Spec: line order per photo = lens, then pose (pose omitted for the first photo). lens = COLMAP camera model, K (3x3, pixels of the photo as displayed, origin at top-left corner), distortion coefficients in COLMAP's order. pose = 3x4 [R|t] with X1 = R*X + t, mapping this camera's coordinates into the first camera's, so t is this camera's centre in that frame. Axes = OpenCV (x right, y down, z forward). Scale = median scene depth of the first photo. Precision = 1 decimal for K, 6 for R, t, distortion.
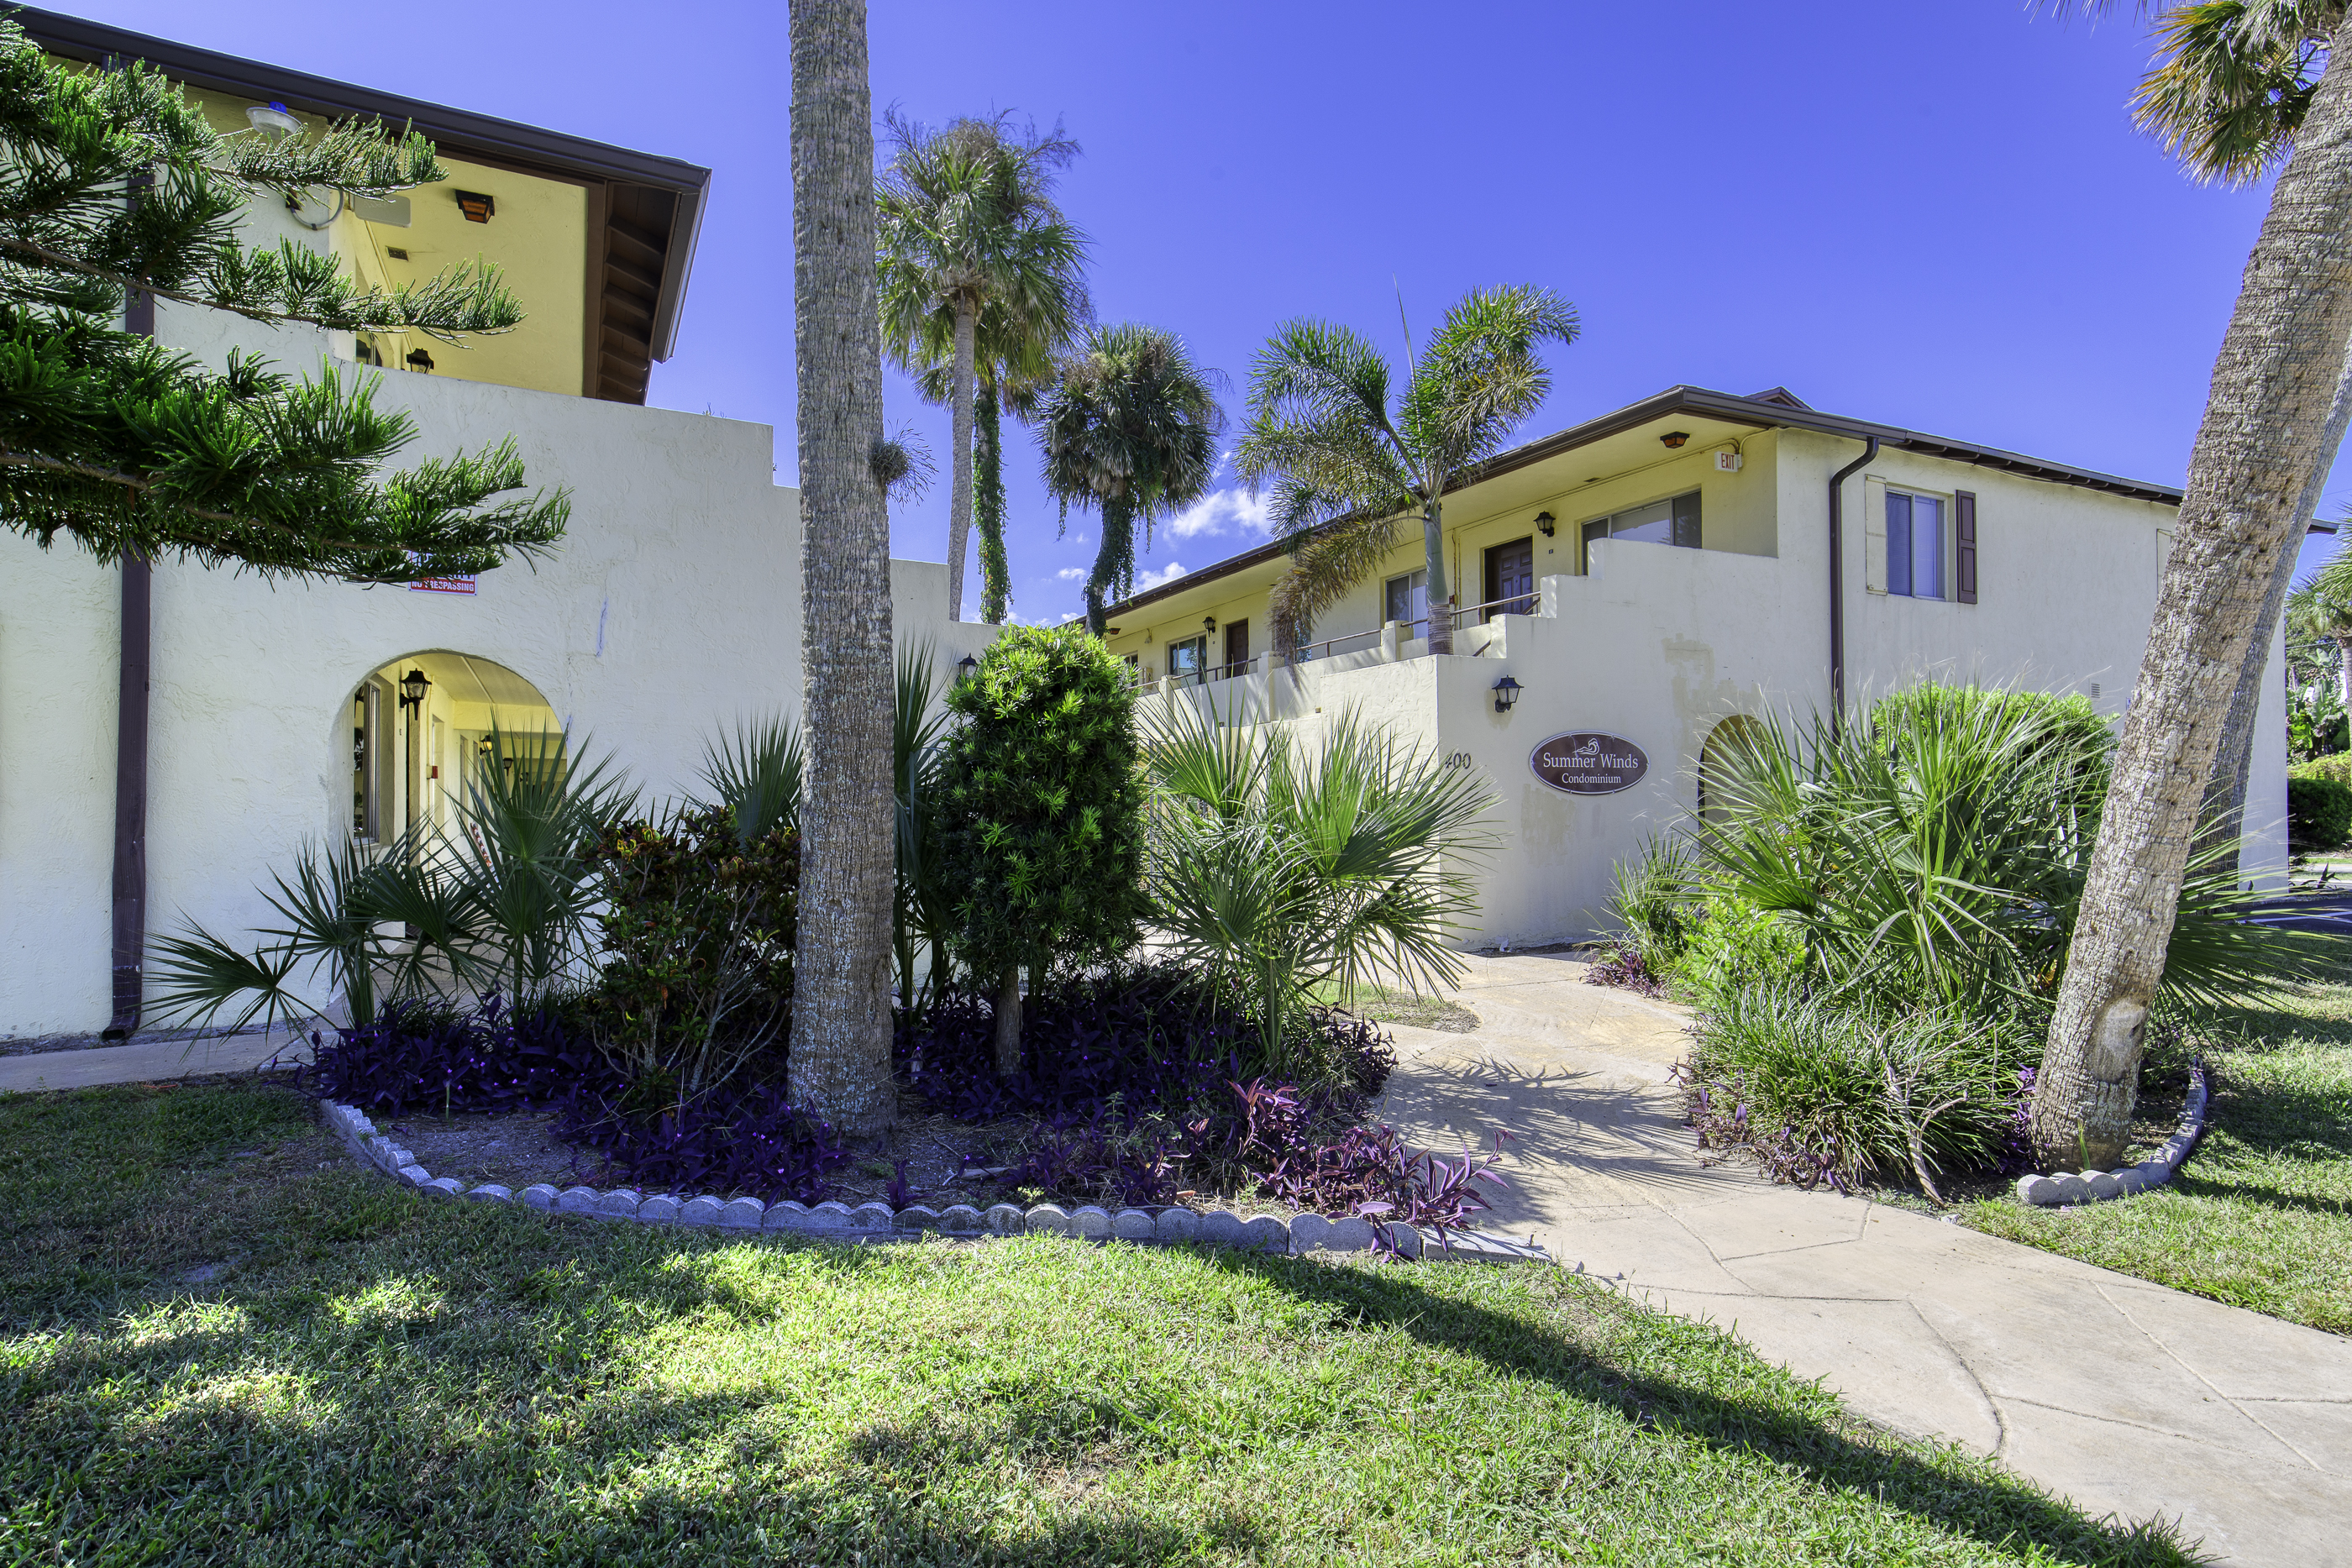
lens RADIAL K [[1189.8, 0, 1166.7], [0, 1189.8, 790.0], [0, 0, 1]] dist [0.014055, 0.000149]
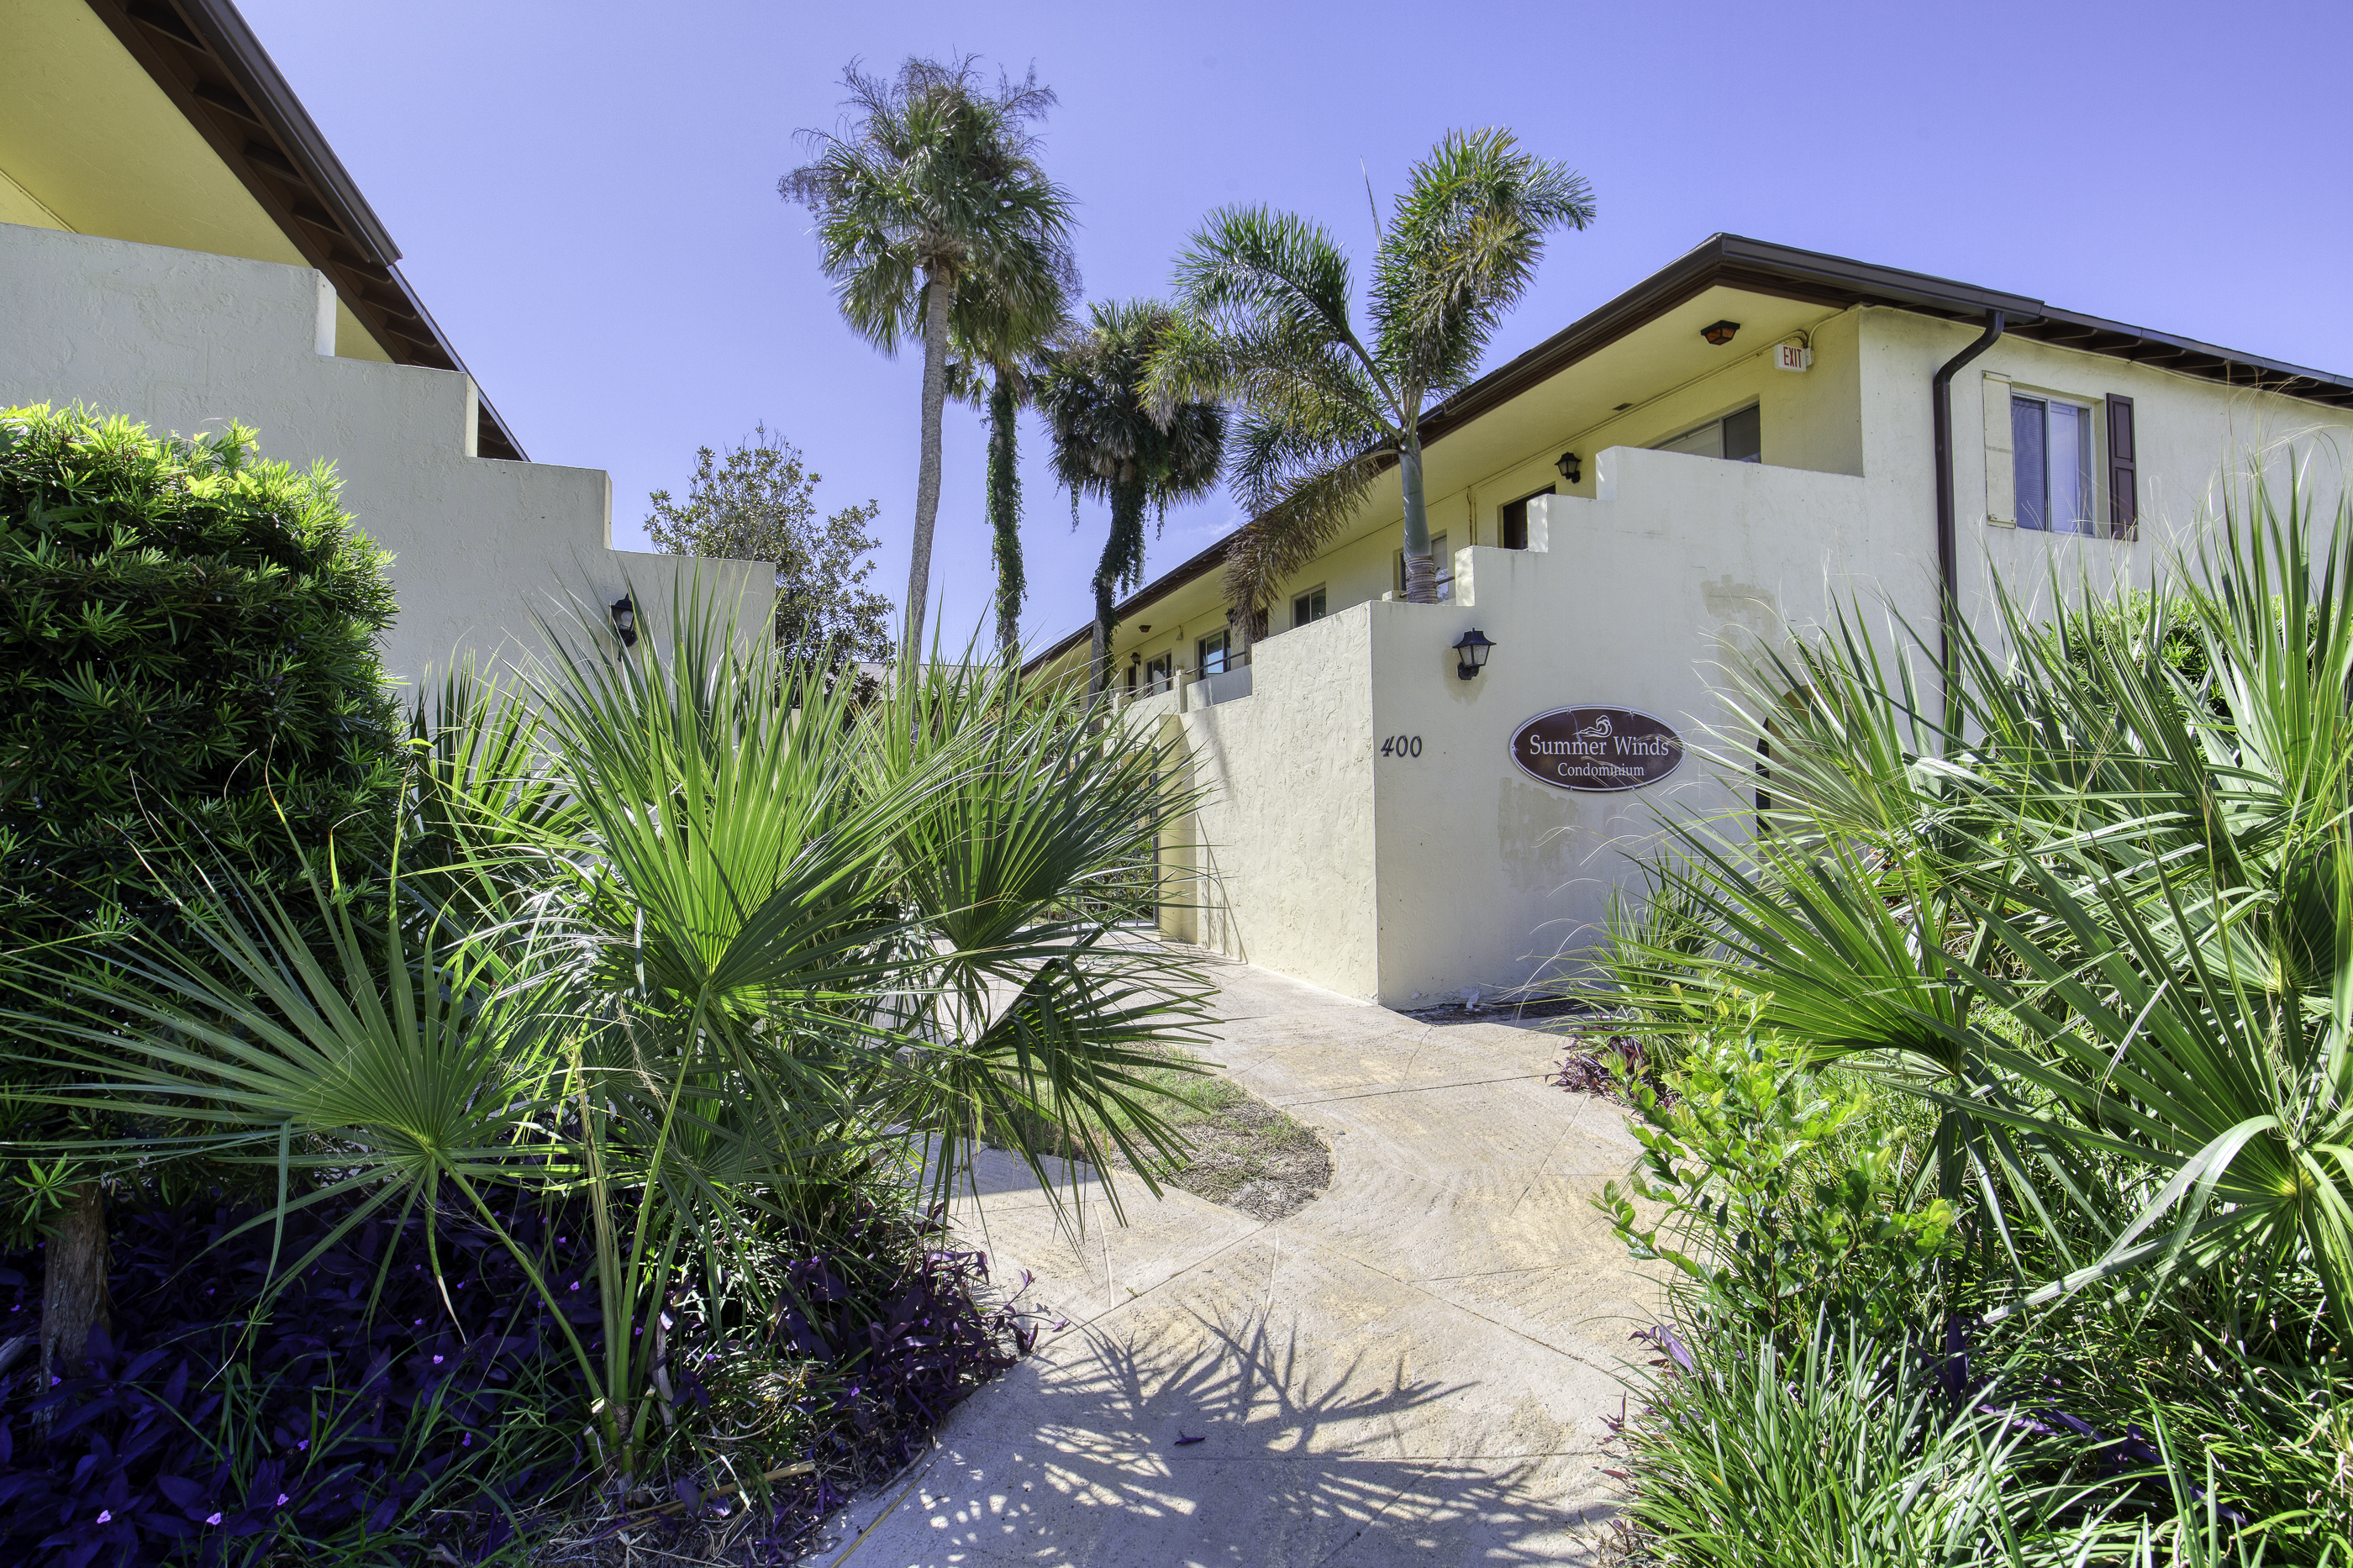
lens RADIAL K [[1059.7, 0, 1182.3], [0, 1059.7, 781.7], [0, 0, 1]] dist [-0.004344, 0.002406]
pose [[0.994602, -0.007904, -0.103467, 0.146147], [0.006715, 0.999907, -0.011830, 0.003053], [0.103550, 0.011071, 0.994563, 0.283517]]
